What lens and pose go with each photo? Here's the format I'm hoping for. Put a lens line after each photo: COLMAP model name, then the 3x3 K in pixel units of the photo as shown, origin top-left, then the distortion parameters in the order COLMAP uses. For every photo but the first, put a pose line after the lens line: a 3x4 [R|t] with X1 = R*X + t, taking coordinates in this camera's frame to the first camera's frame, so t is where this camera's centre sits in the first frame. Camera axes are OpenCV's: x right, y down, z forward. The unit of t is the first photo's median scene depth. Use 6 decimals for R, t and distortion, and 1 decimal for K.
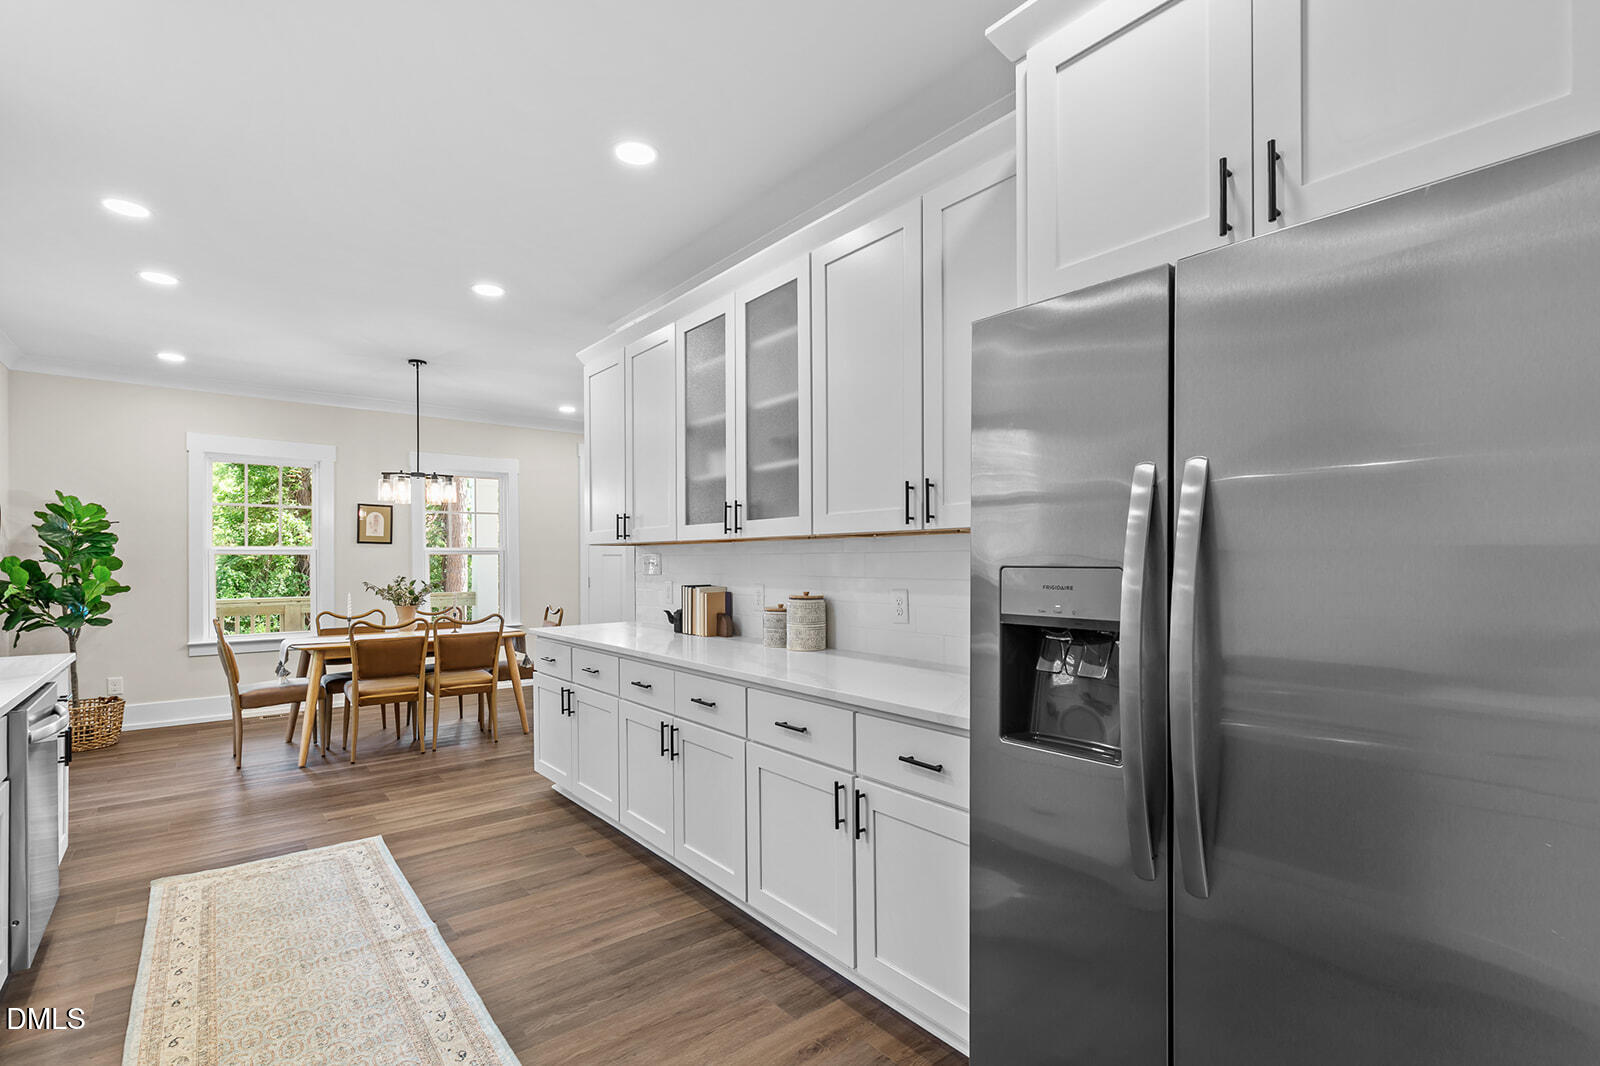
lens RADIAL K [[727.3, 0, 797.9], [0, 727.3, 564.1], [0, 0, 1]] dist [0.000097, 0.000006]
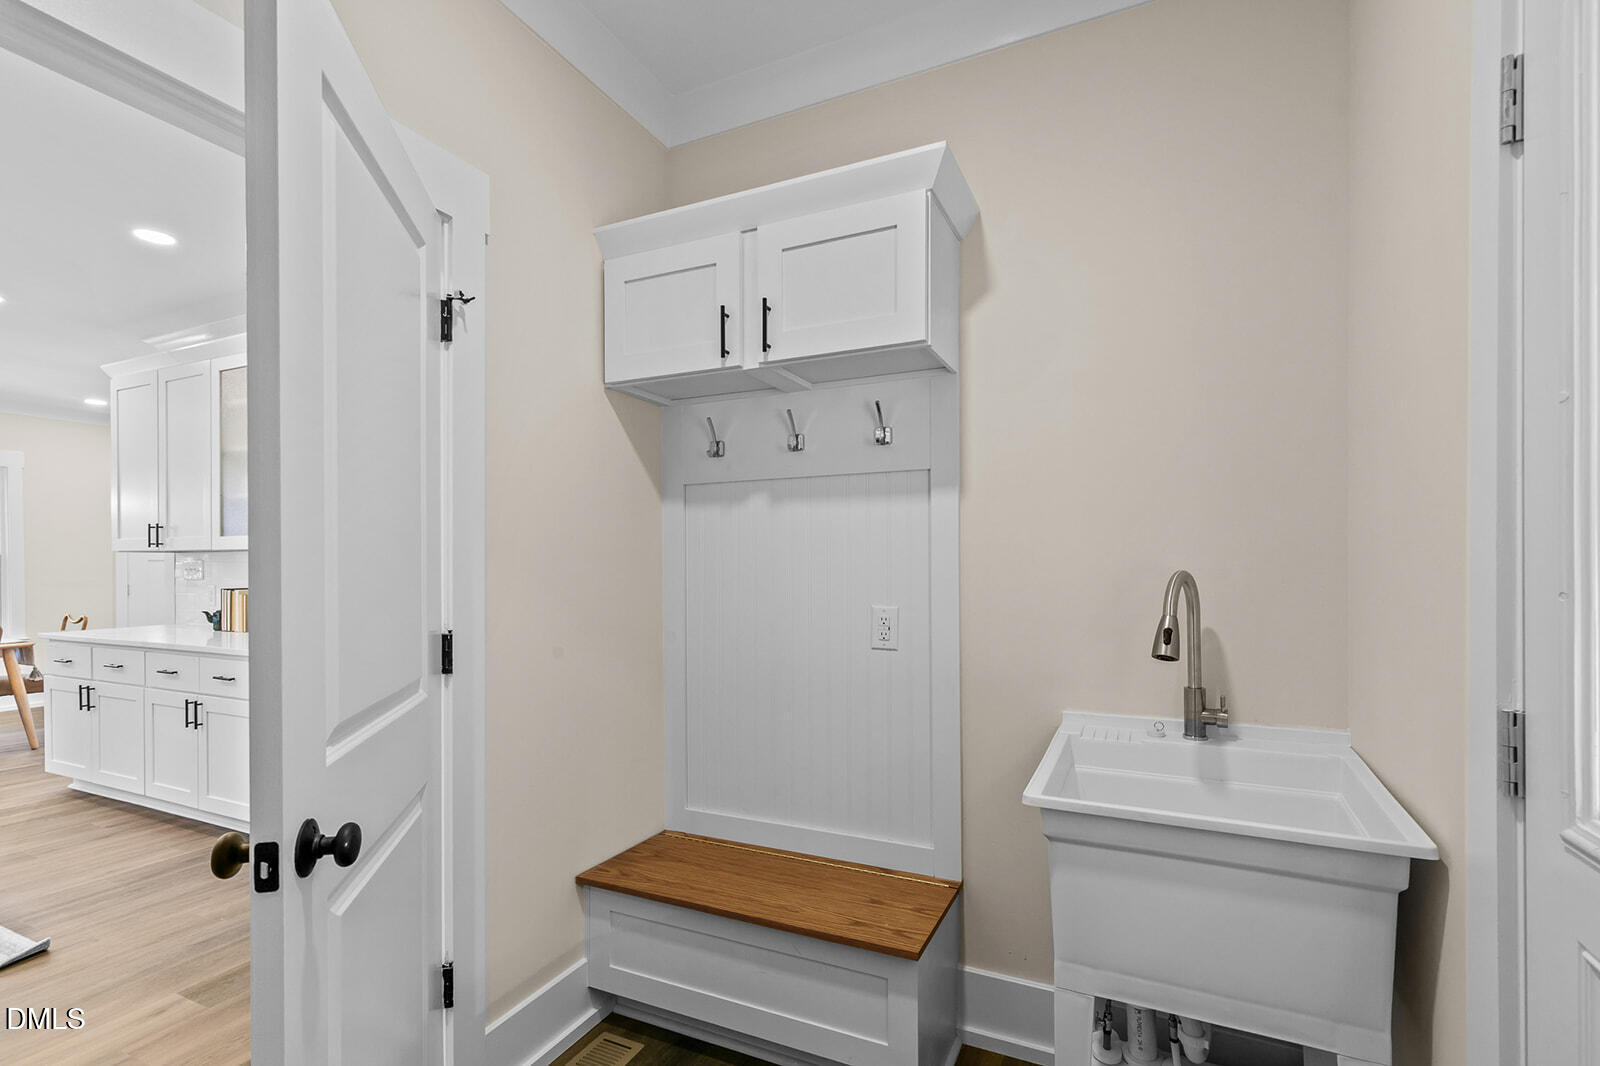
lens RADIAL K [[736.8, 0, 795.8], [0, 736.8, 563.8], [0, 0, 1]] dist [0.003859, 0.000462]
pose [[0.903983, -0.001994, 0.427564, 0.160581], [0.004470, 0.999979, -0.004787, 0.000303], [-0.427545, 0.006239, 0.903972, -0.429414]]
